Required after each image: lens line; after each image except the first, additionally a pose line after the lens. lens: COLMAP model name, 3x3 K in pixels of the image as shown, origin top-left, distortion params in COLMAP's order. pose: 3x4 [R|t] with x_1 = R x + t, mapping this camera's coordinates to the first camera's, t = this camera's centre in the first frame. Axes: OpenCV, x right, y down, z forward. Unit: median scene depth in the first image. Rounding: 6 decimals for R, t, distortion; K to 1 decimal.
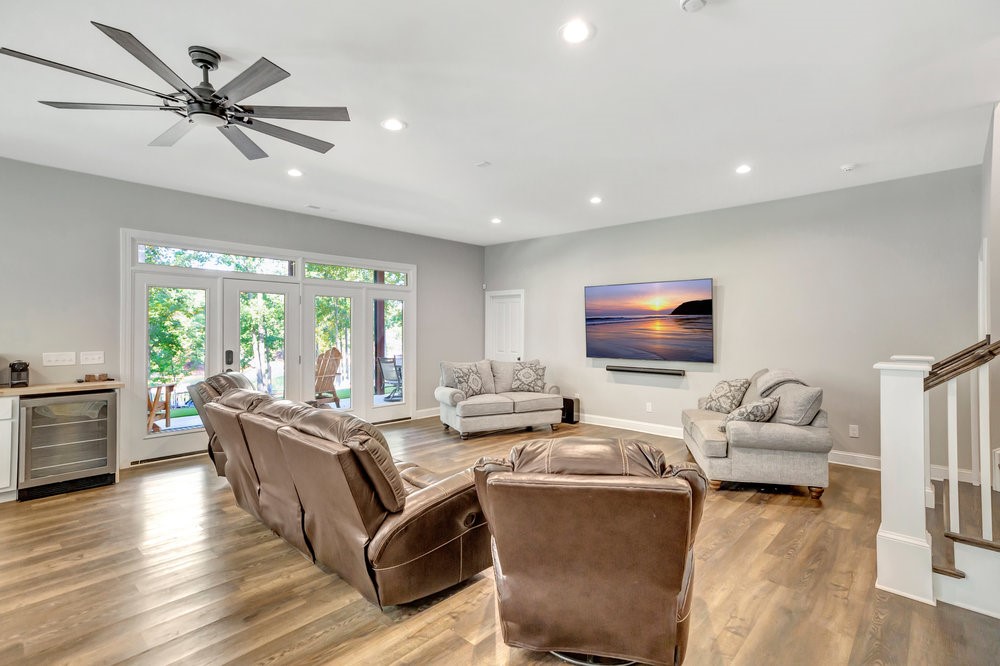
lens RADIAL K [[459.8, 0, 505.5], [0, 459.8, 329.6], [0, 0, 1]] dist [0.001405, 0.000361]
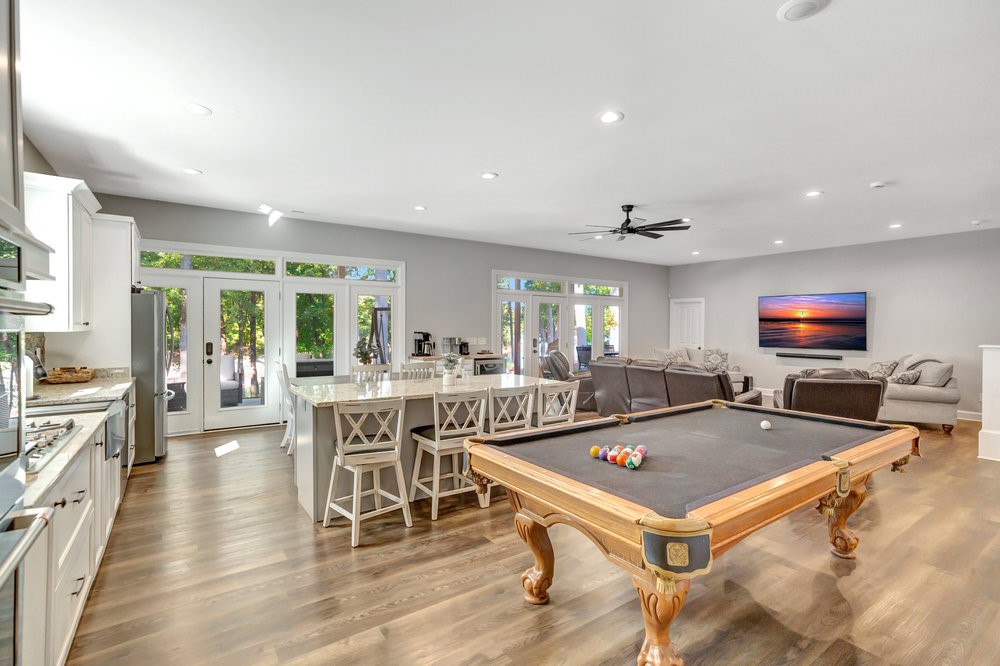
lens RADIAL K [[459.8, 0, 494.5], [0, 459.8, 330.7], [0, 0, 1]] dist [0.001405, 0.000361]
pose [[0.977774, 0.005021, -0.209603, -0.362771], [-0.003775, 0.999973, 0.006345, 0.006502], [0.209629, -0.005413, 0.977766, -0.610793]]
